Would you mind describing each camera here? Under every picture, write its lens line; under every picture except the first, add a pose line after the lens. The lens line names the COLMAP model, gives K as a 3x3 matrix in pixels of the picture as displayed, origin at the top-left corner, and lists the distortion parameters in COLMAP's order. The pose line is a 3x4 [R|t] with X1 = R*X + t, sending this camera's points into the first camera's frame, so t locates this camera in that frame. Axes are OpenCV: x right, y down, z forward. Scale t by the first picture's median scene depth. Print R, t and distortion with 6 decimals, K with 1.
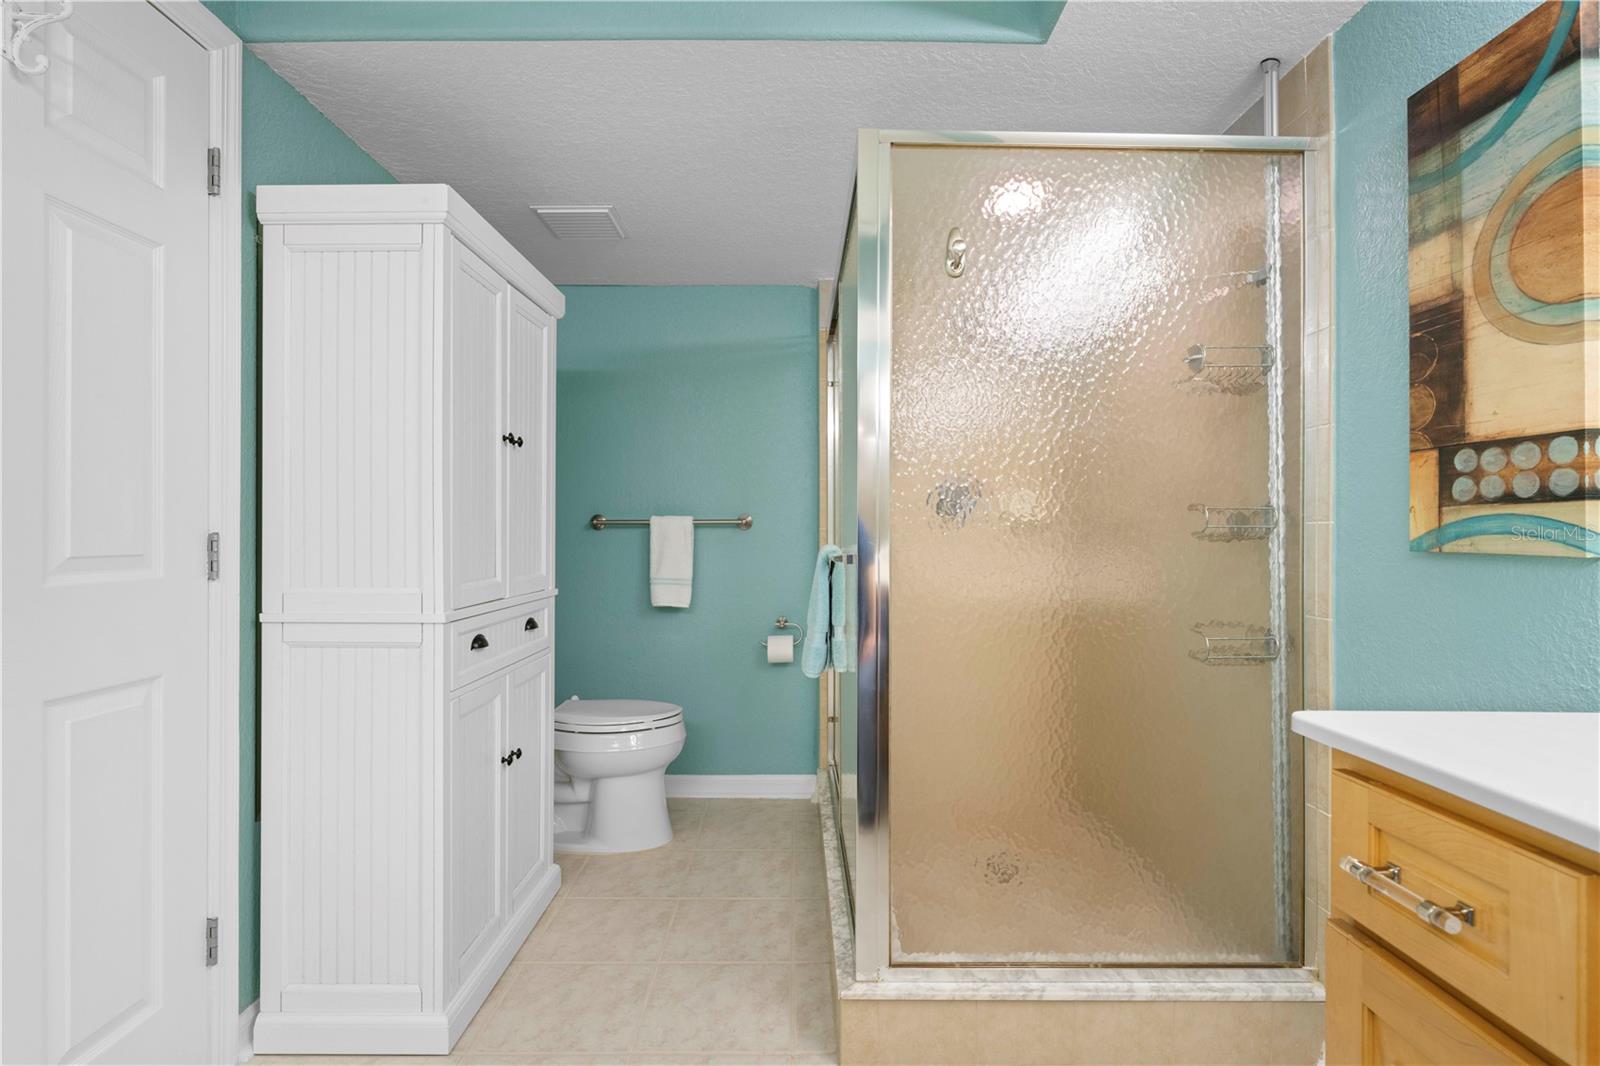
lens RADIAL K [[775.2, 0, 789.9], [0, 775.2, 536.1], [0, 0, 1]] dist [-0.006786, 0.002338]
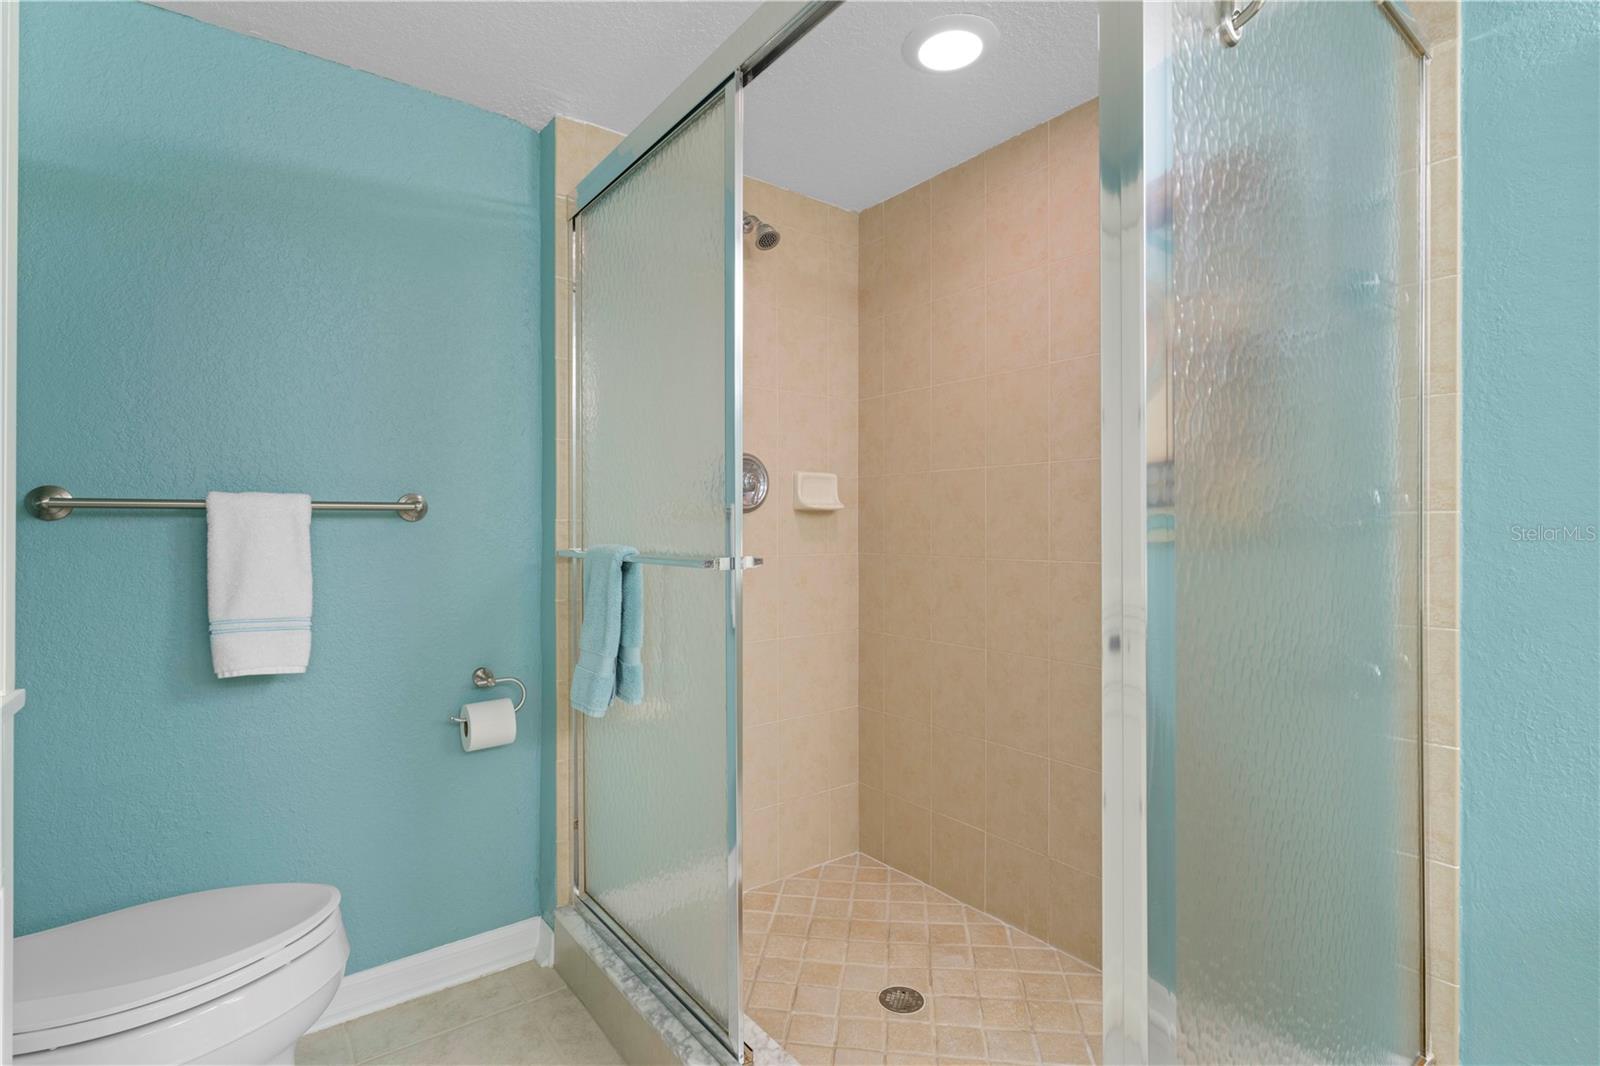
lens RADIAL K [[775.2, 0, 811.2], [0, 775.2, 529.1], [0, 0, 1]] dist [-0.006786, 0.002338]
pose [[0.791388, -0.004042, 0.611300, -0.176850], [0.004303, 0.999990, 0.001041, -0.001587], [-0.611299, 0.001807, 0.791398, 0.389799]]
